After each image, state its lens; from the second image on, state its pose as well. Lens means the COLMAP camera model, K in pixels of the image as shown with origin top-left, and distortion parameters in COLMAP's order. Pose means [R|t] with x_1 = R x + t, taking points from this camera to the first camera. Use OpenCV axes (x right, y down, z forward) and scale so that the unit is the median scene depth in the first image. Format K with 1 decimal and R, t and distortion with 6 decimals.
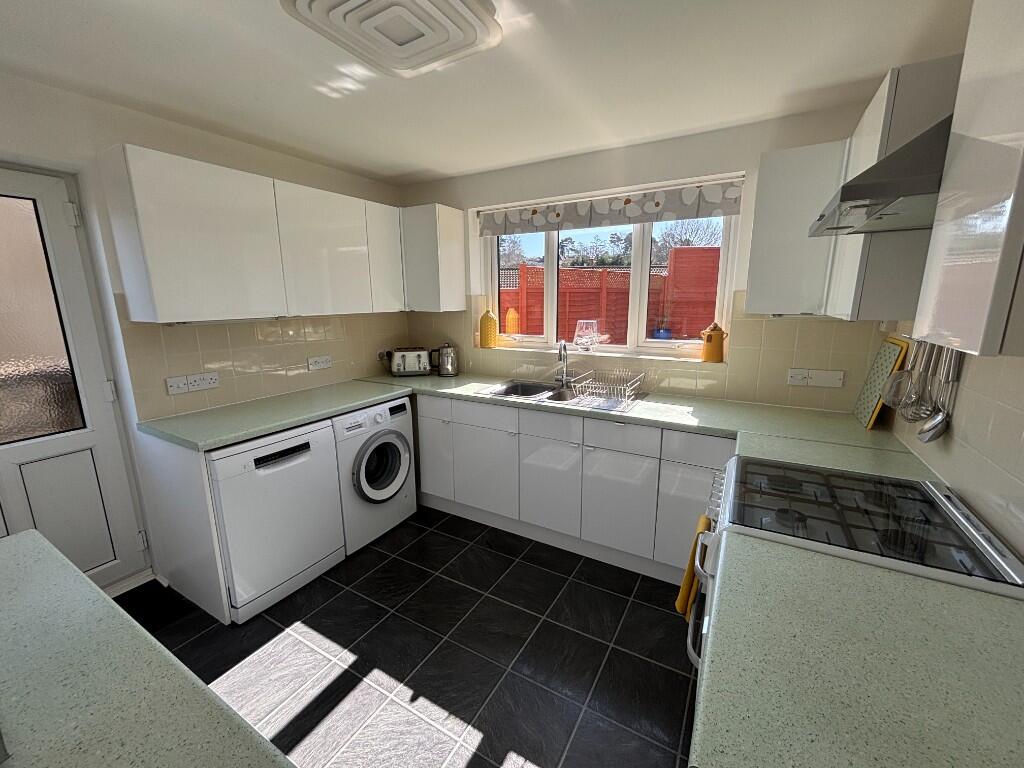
lens RADIAL K [[408.7, 0, 513.2], [0, 408.7, 390.0], [0, 0, 1]] dist [-0.022662, 0.000145]
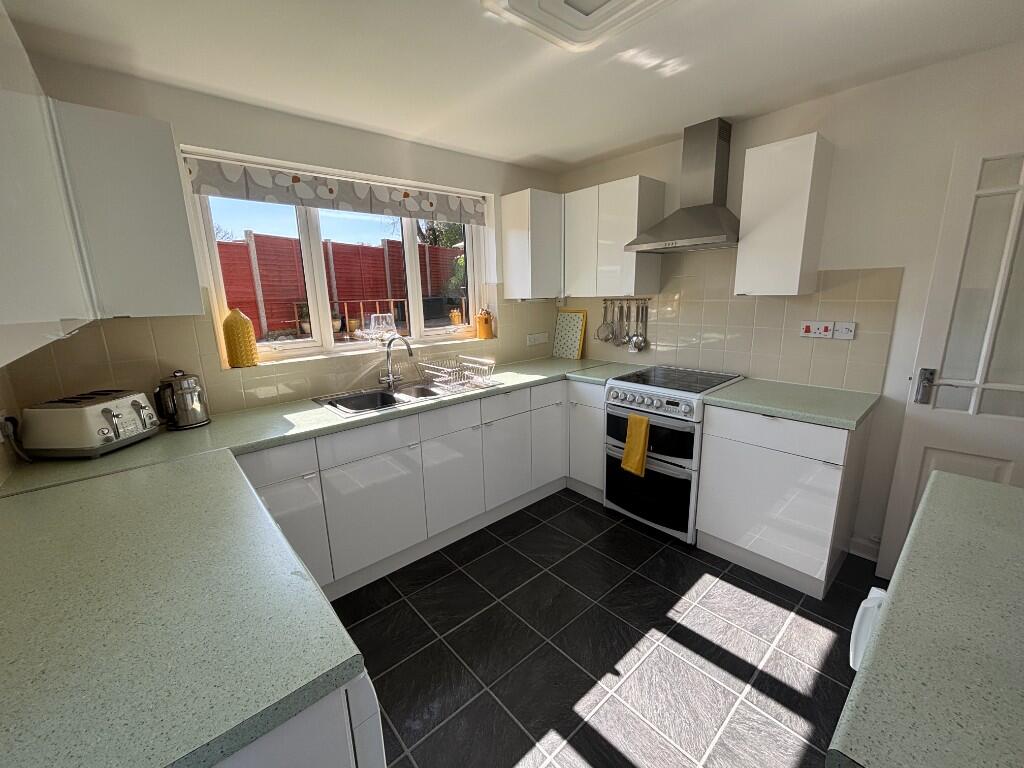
lens RADIAL K [[419.5, 0, 512.0], [0, 419.5, 384.0], [0, 0, 1]] dist [-0.000357, 0.000071]
pose [[0.319684, -0.215278, 0.922744, -0.728626], [0.214394, 0.965026, 0.150865, -0.111367], [-0.922950, 0.149602, 0.354658, 0.465110]]
